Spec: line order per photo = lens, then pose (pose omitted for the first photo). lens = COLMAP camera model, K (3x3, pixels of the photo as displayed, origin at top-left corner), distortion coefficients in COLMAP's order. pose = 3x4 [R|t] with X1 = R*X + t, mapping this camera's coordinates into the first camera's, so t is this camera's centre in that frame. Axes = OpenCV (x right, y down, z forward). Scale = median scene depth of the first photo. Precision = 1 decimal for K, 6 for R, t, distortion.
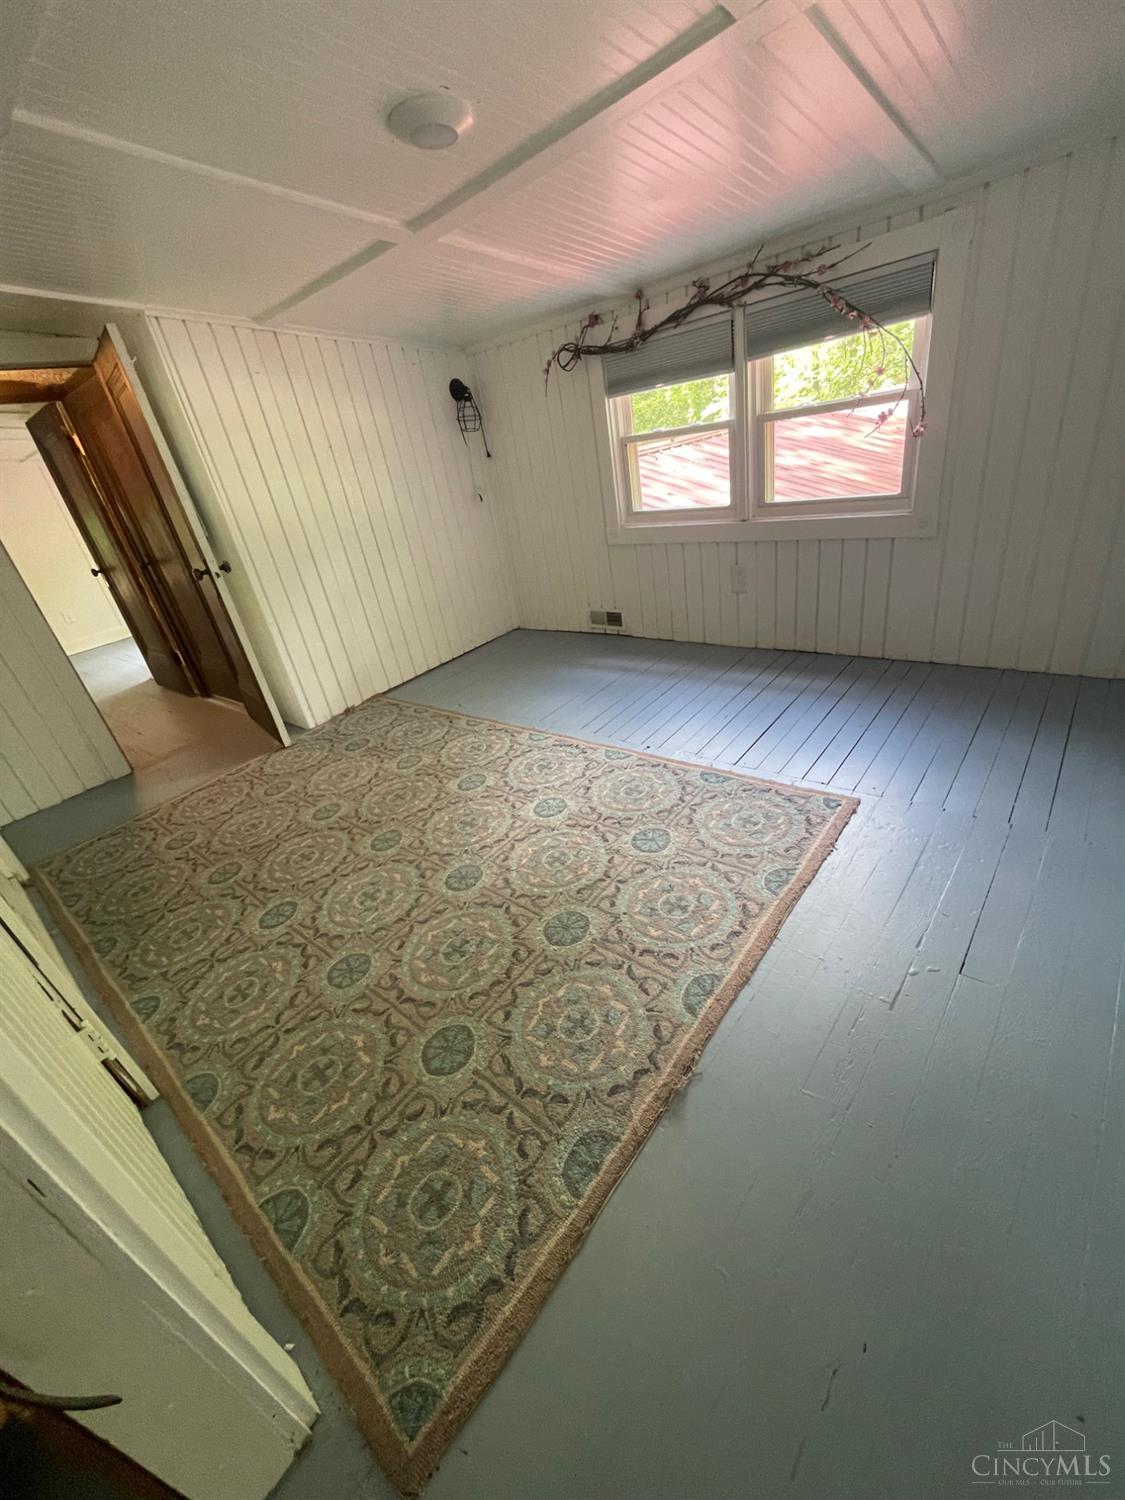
lens RADIAL K [[603.1, 0, 562.5], [0, 603.1, 750.0], [0, 0, 1]] dist [-0.002235, -0.000518]
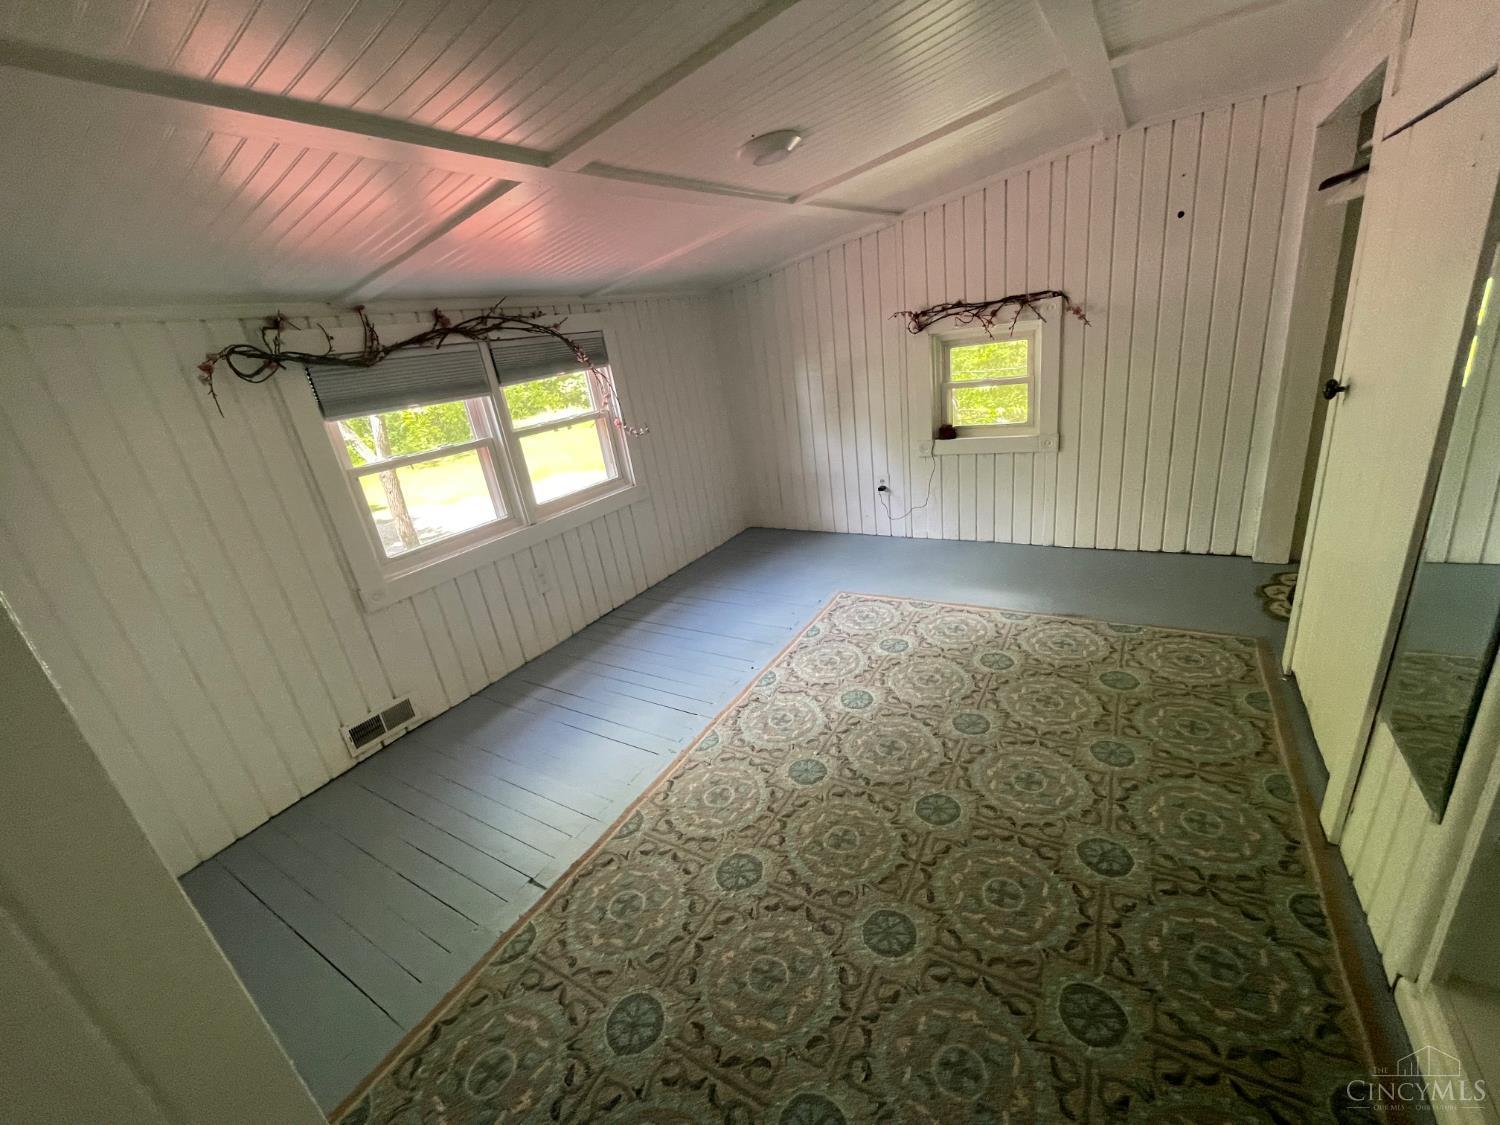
lens RADIAL K [[603.1, 0, 750.0], [0, 603.1, 562.5], [0, 0, 1]] dist [-0.002235, -0.000518]
pose [[-0.127102, -0.162761, 0.978445, -0.821169], [0.599506, 0.773270, 0.206508, -0.349622], [-0.790214, 0.612831, -0.000708, 0.818315]]
